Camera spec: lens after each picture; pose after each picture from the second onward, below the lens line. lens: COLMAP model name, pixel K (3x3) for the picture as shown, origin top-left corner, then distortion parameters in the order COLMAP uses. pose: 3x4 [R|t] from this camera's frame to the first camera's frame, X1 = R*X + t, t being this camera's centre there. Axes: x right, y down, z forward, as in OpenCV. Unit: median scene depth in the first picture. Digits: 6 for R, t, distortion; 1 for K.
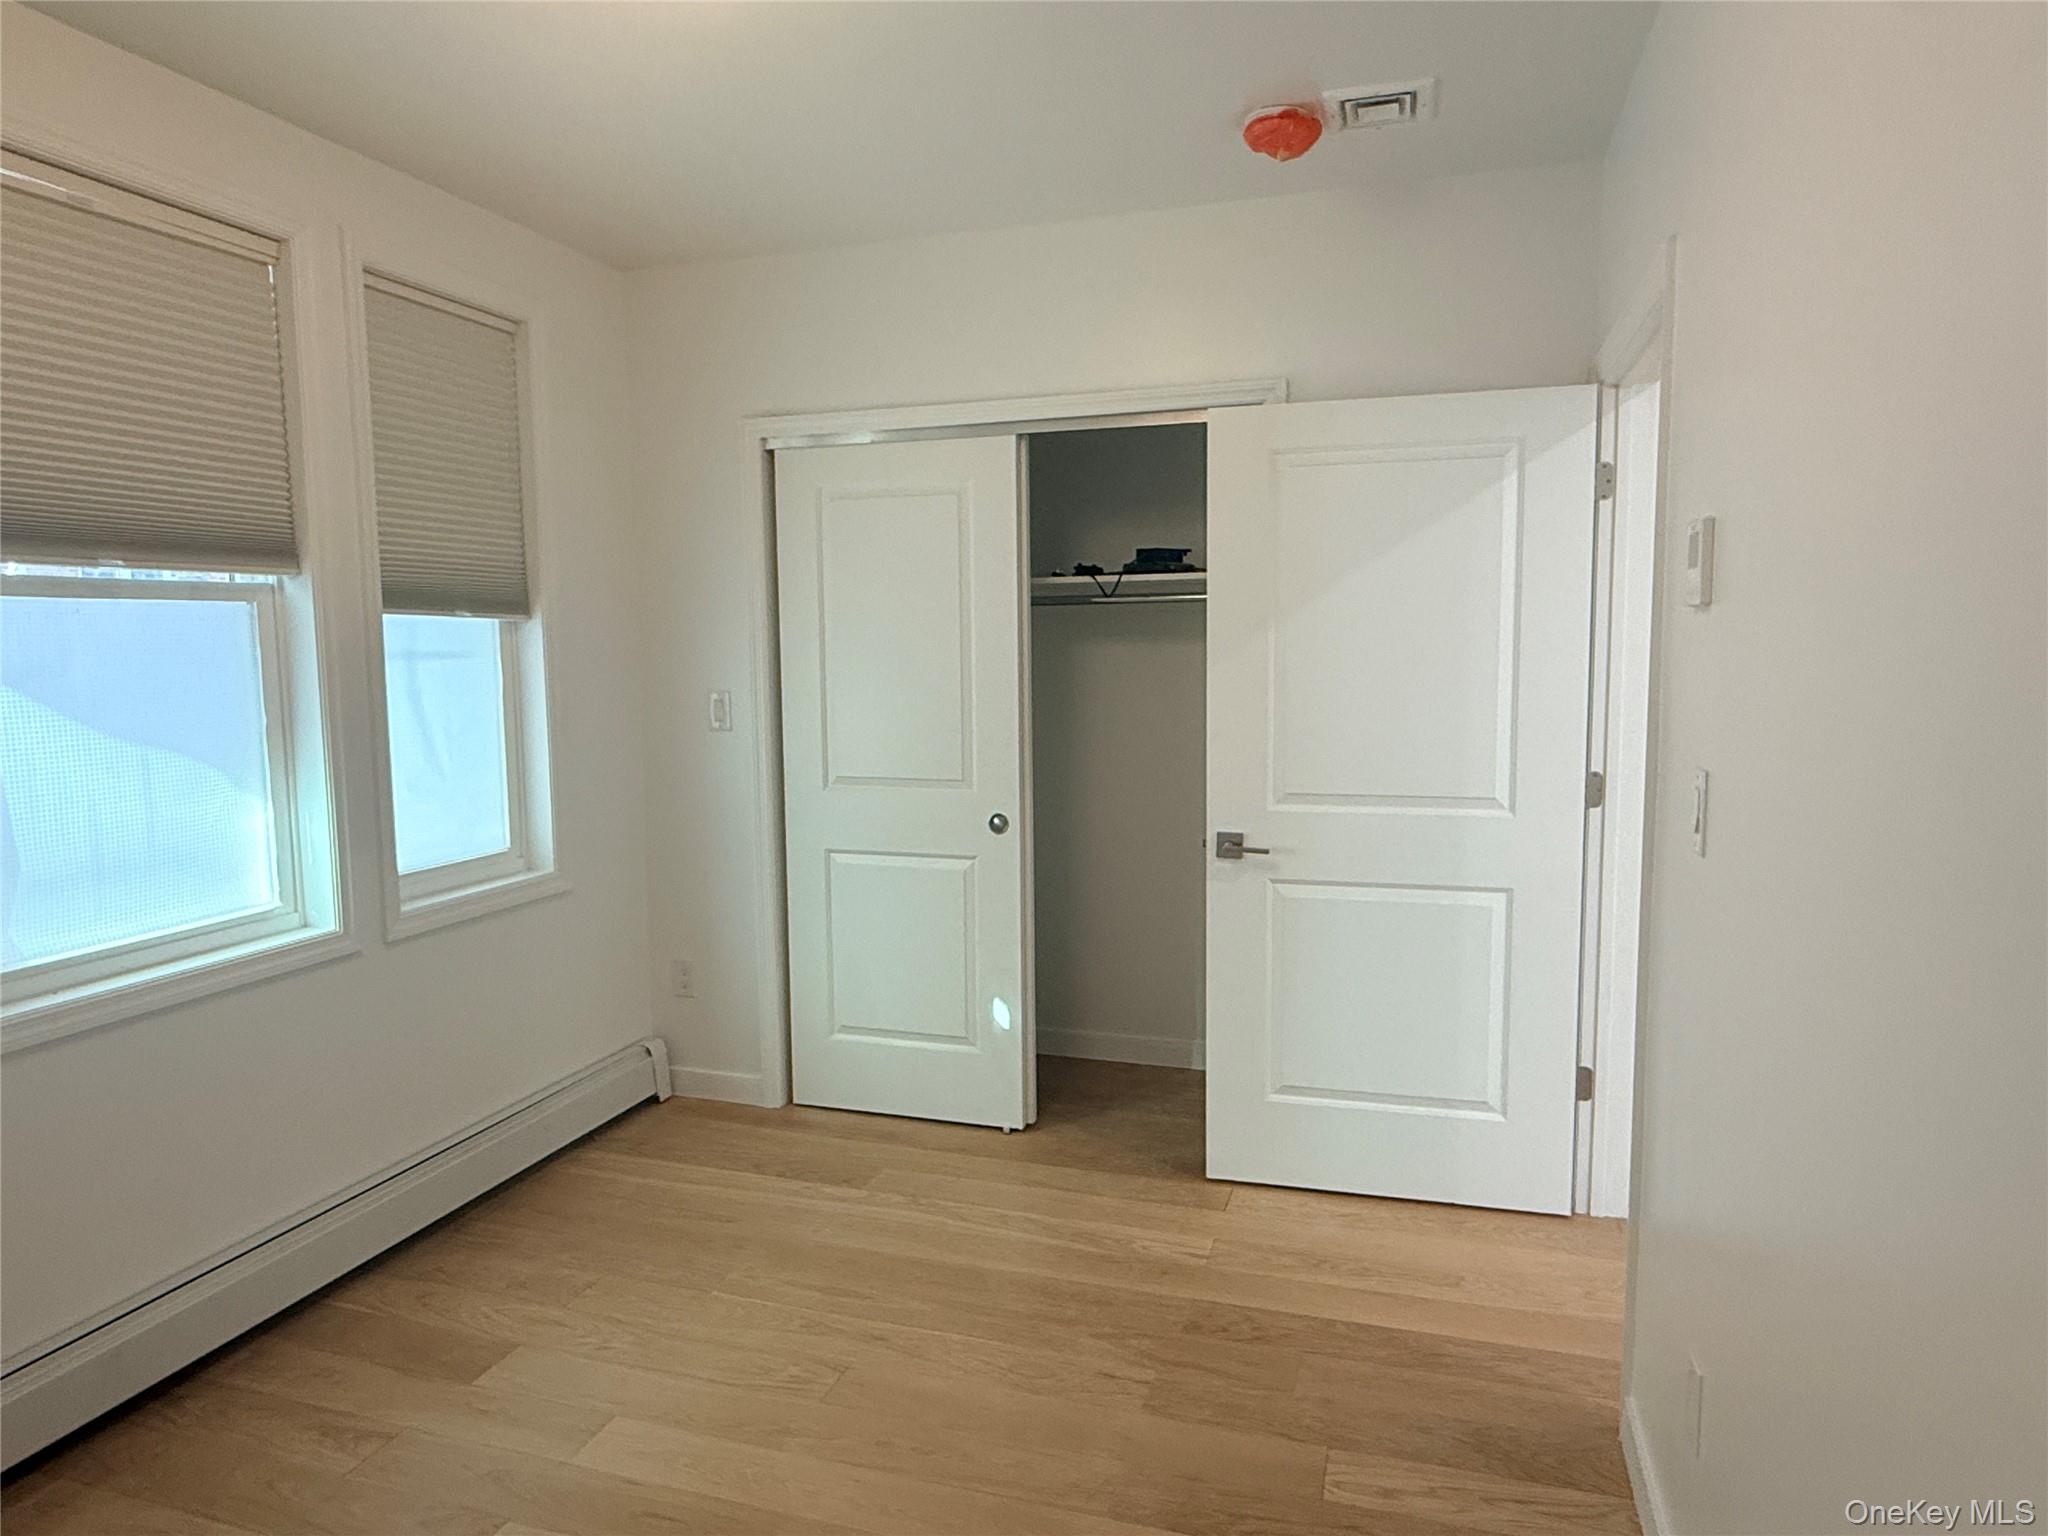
lens RADIAL K [[1279.5, 0, 1019.7], [0, 1279.5, 758.9], [0, 0, 1]] dist [-0.001360, 0.001808]
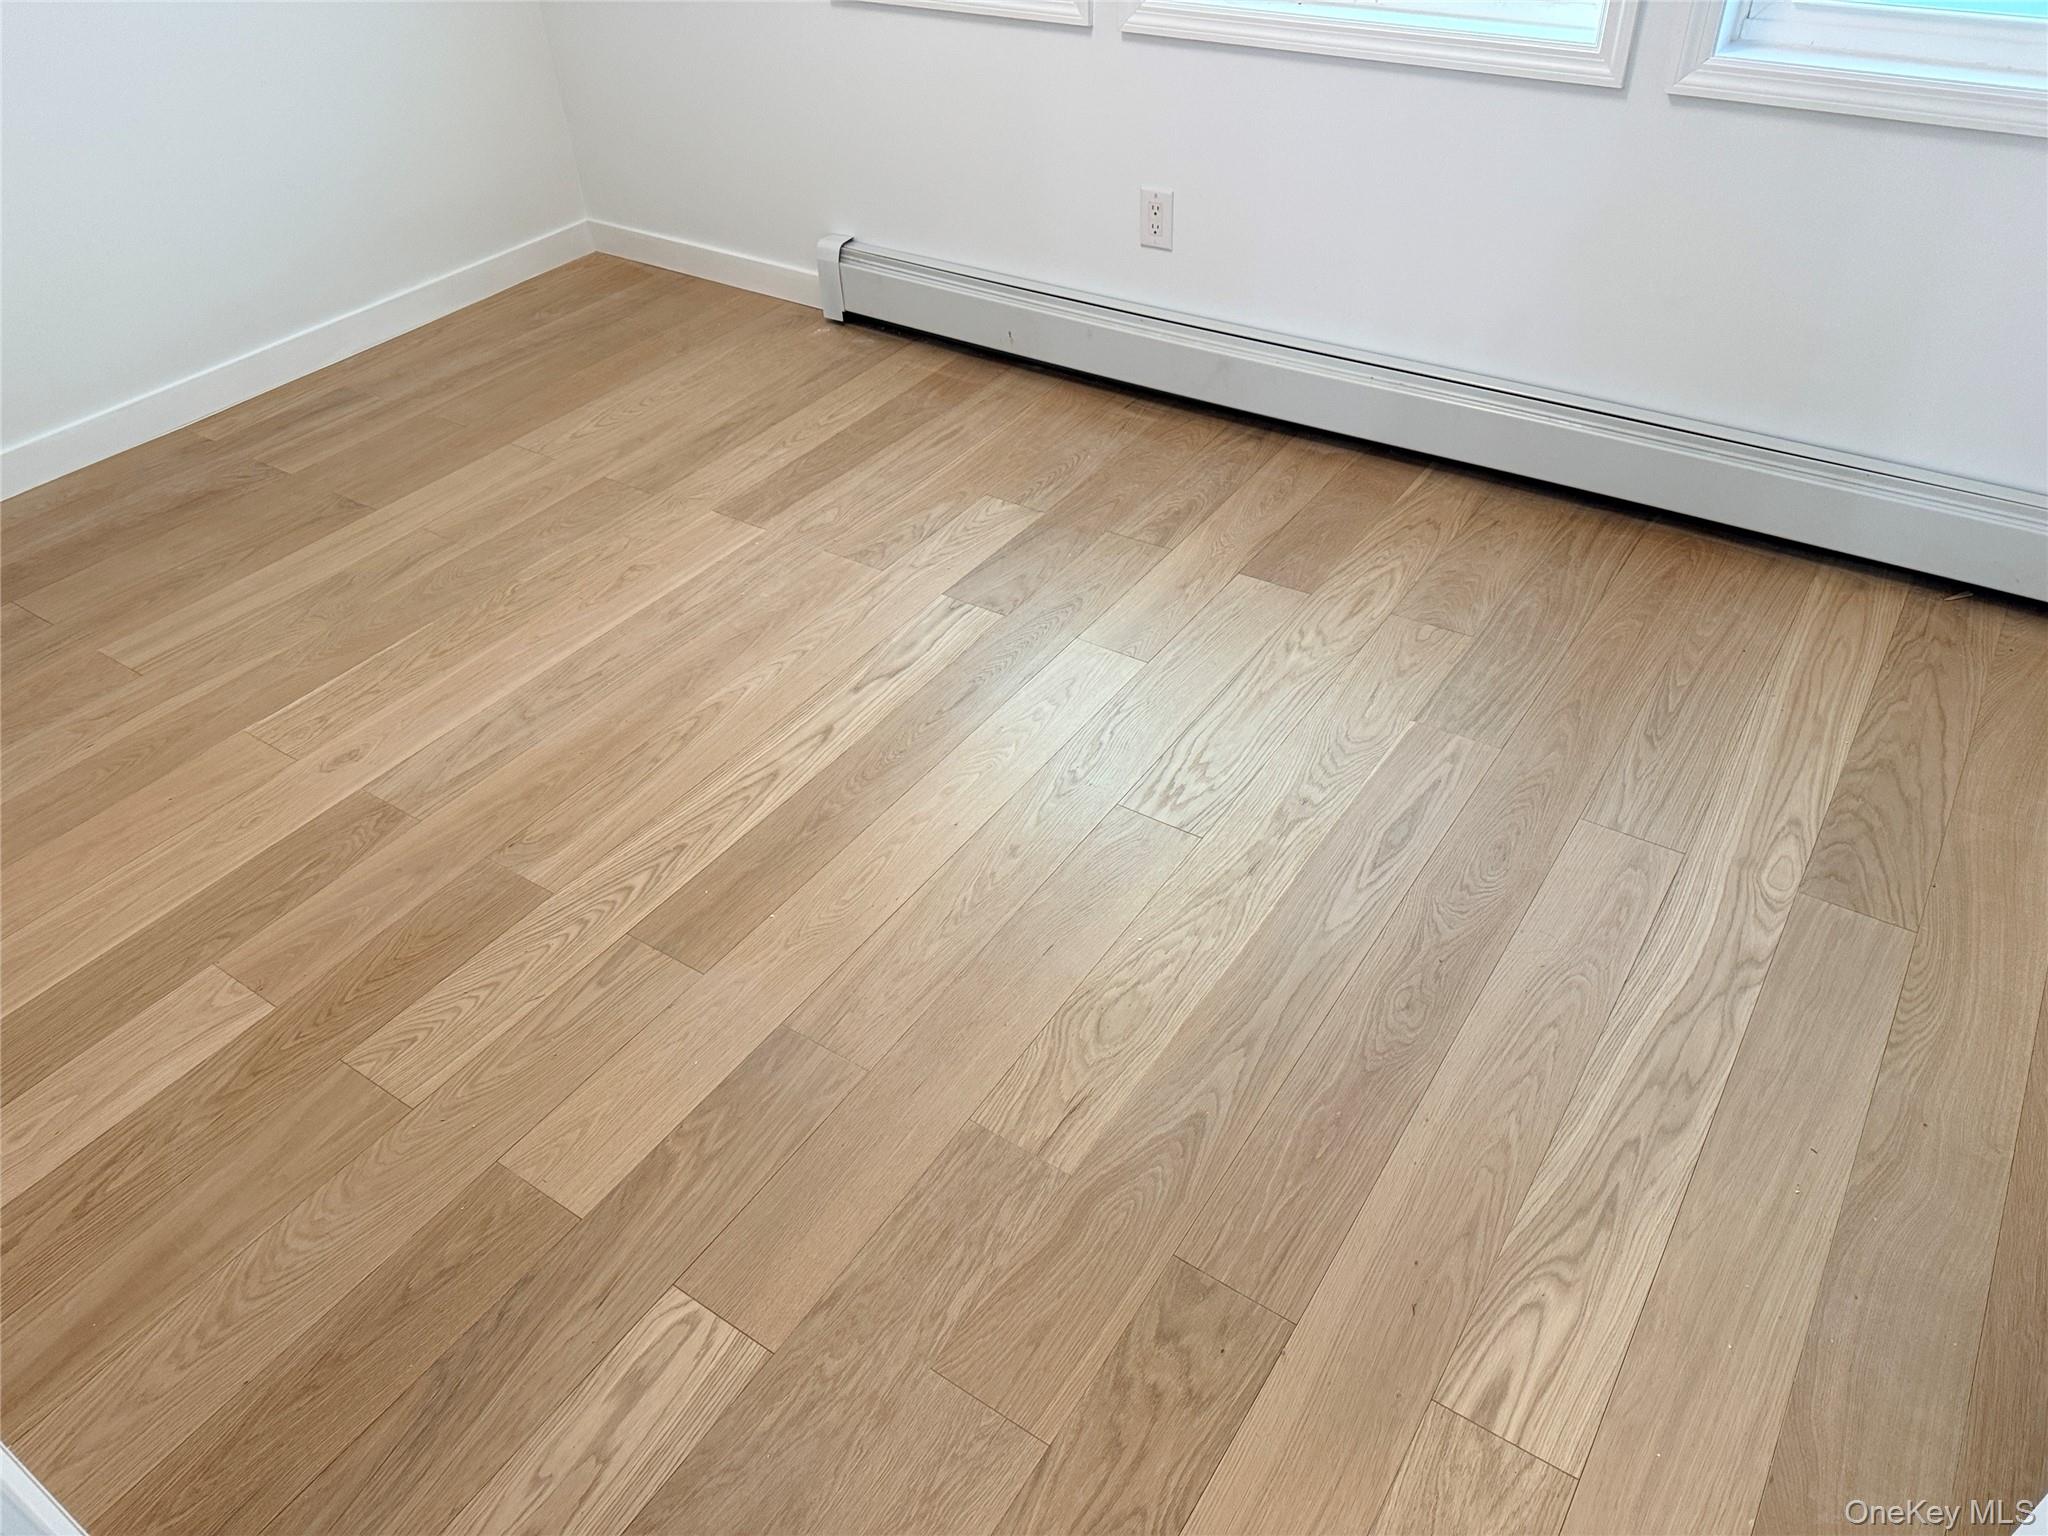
lens RADIAL K [[1419.9, 0, 1033.7], [0, 1419.9, 772.0], [0, 0, 1]] dist [0.090953, -0.131747]
pose [[-0.273926, 0.624971, -0.731010, 0.434763], [-0.047562, 0.750350, 0.659327, -0.083545], [0.960574, 0.215376, -0.175815, 0.971915]]
